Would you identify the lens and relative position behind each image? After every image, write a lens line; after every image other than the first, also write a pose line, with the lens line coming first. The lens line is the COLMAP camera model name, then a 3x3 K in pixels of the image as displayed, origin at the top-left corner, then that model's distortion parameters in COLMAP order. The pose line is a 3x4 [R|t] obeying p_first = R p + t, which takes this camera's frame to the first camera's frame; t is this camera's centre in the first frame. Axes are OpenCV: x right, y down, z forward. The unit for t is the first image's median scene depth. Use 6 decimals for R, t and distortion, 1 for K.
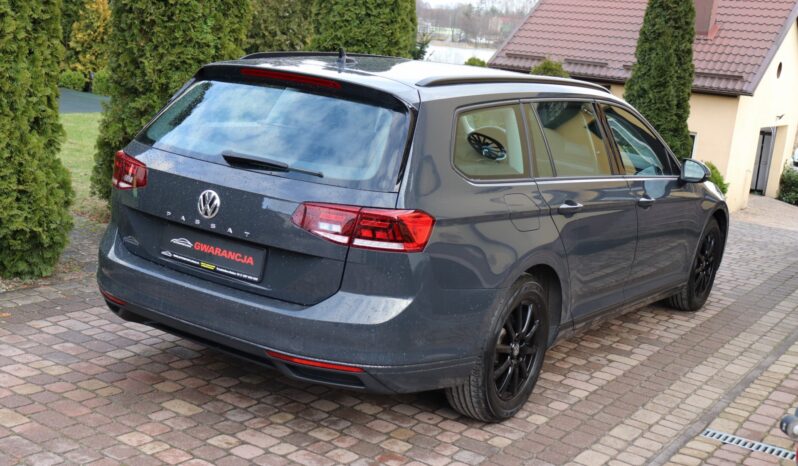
lens RADIAL K [[995.1, 0, 399.0], [0, 995.1, 233.0], [0, 0, 1]] dist [0.019154, 0.012619]
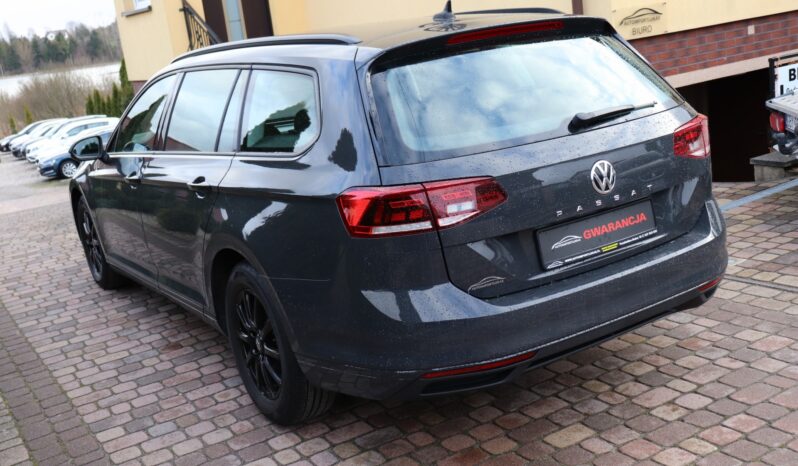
lens RADIAL K [[893.4, 0, 398.2], [0, 893.4, 202.0], [0, 0, 1]] dist [-0.159123, 0.366195]
pose [[0.402506, -0.339121, 0.850286, -0.876917], [0.341029, 0.917538, 0.204508, -0.215259], [-0.849522, 0.207657, 0.484965, 0.754874]]
